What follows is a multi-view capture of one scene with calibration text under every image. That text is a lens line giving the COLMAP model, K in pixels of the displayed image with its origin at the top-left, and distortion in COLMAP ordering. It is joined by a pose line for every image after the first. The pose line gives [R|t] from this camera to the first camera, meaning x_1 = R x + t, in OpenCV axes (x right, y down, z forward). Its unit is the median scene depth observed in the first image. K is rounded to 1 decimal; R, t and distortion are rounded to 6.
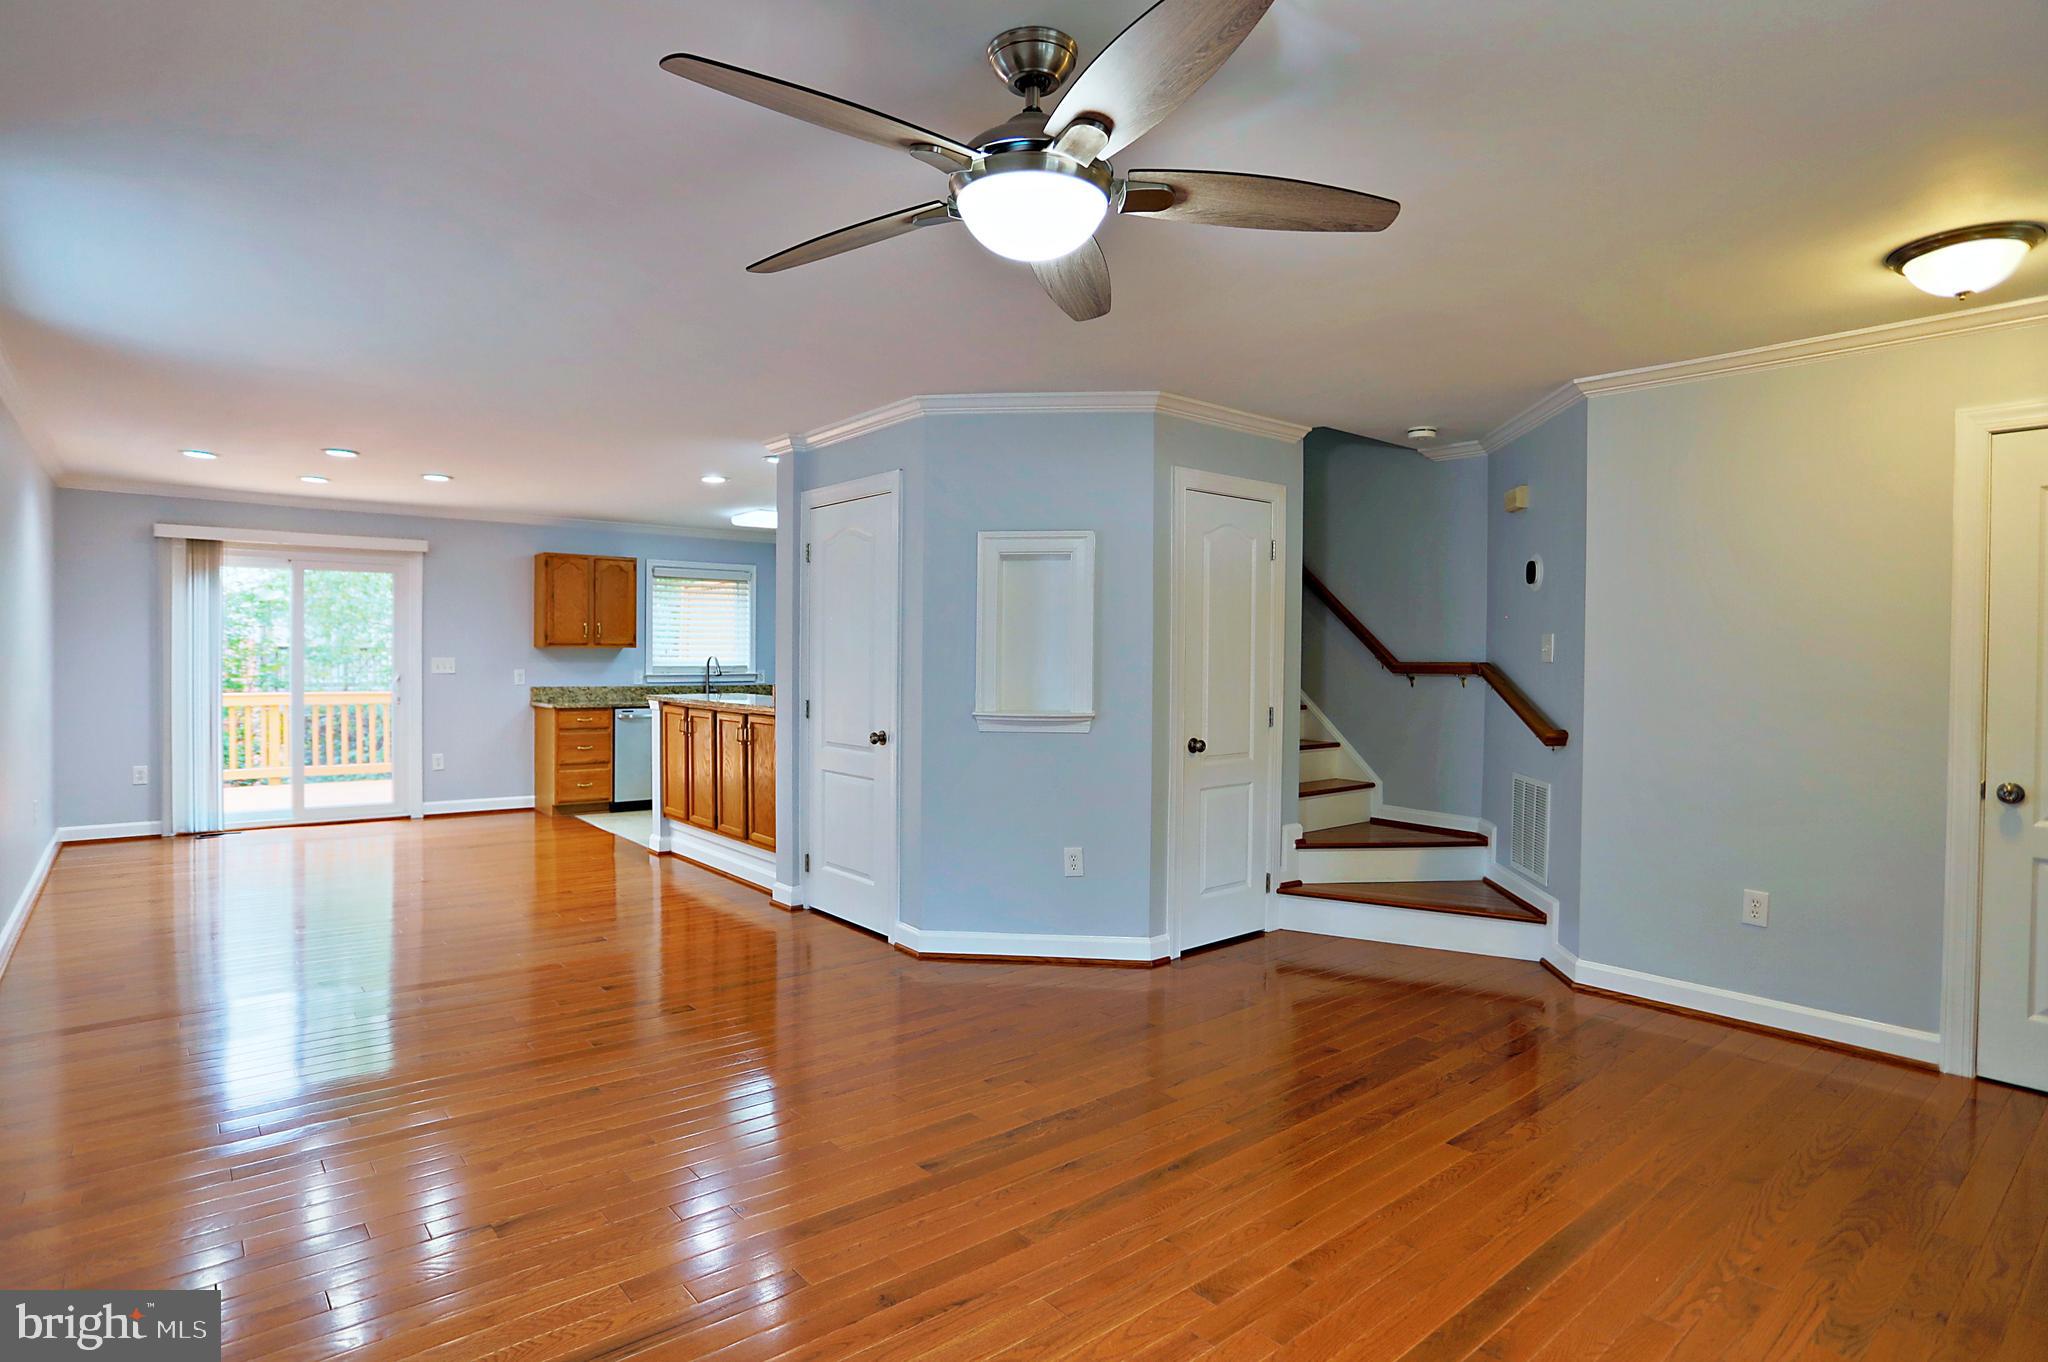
lens RADIAL K [[1072.0, 0, 1036.8], [0, 1072.0, 693.6], [0, 0, 1]] dist [-0.029960, 0.002705]
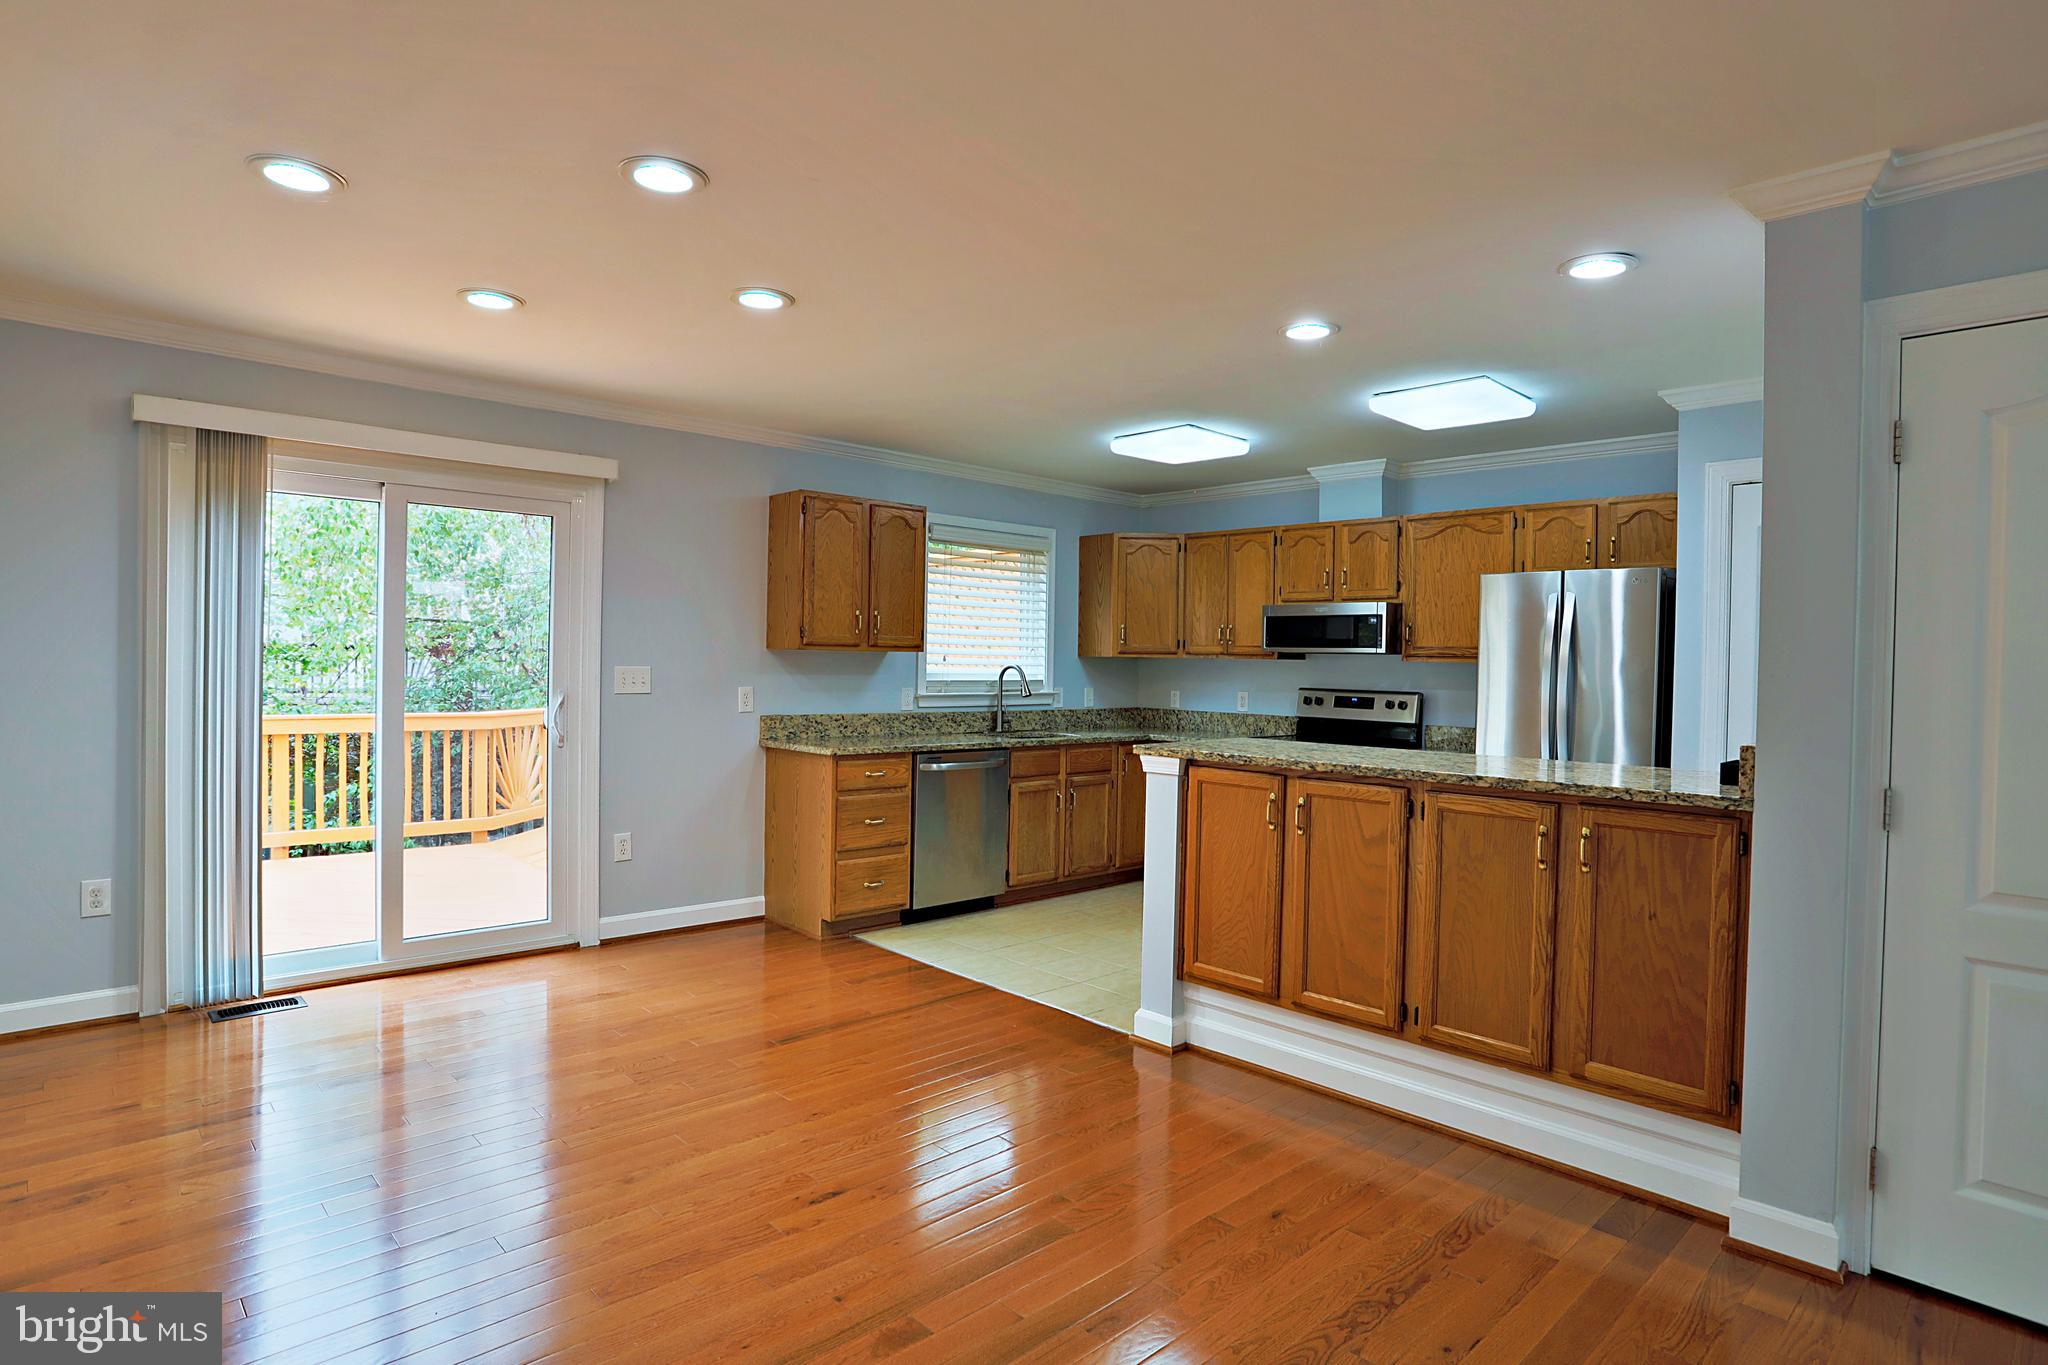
lens RADIAL K [[1072.0, 0, 1019.0], [0, 1072.0, 694.5], [0, 0, 1]] dist [-0.029960, 0.002705]
pose [[0.997387, 0.007858, 0.071819, -0.397281], [-0.007640, 0.999965, -0.003308, -0.018262], [-0.071842, 0.002751, 0.997412, 0.412868]]
